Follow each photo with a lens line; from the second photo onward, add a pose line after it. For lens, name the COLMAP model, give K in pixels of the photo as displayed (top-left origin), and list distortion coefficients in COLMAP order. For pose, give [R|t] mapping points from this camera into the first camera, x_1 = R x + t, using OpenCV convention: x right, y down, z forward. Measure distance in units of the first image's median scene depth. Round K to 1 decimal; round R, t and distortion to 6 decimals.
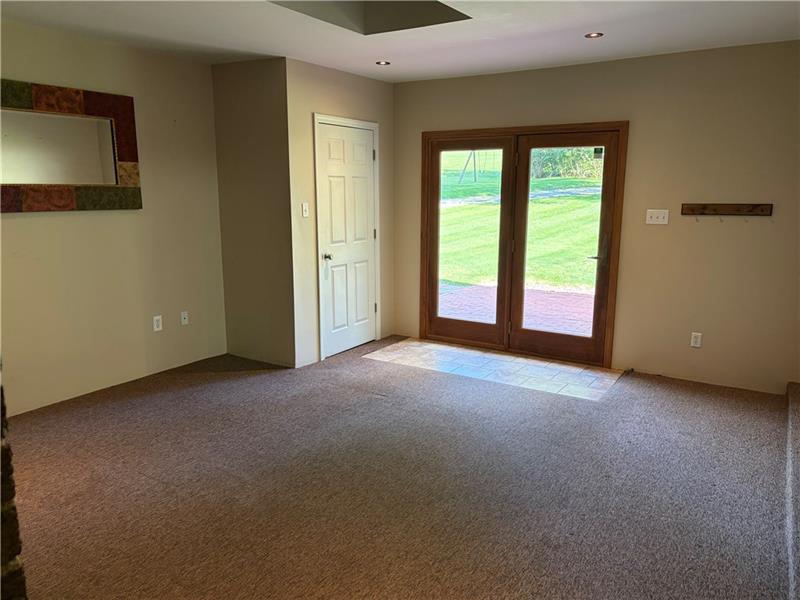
lens RADIAL K [[602.2, 0, 400.0], [0, 602.2, 300.0], [0, 0, 1]] dist [0.105434, -0.142762]
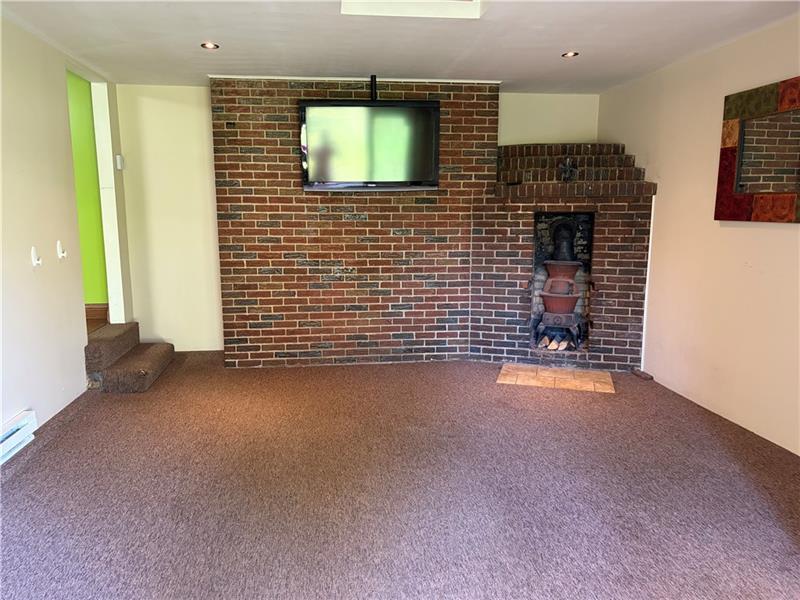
lens RADIAL K [[602.2, 0, 400.0], [0, 602.2, 300.0], [0, 0, 1]] dist [0.105434, -0.142762]
pose [[-0.768389, 0.096831, -0.632616, 0.440340], [-0.115654, 0.951203, 0.286071, -0.239024], [0.629446, 0.292978, -0.719695, 1.389429]]
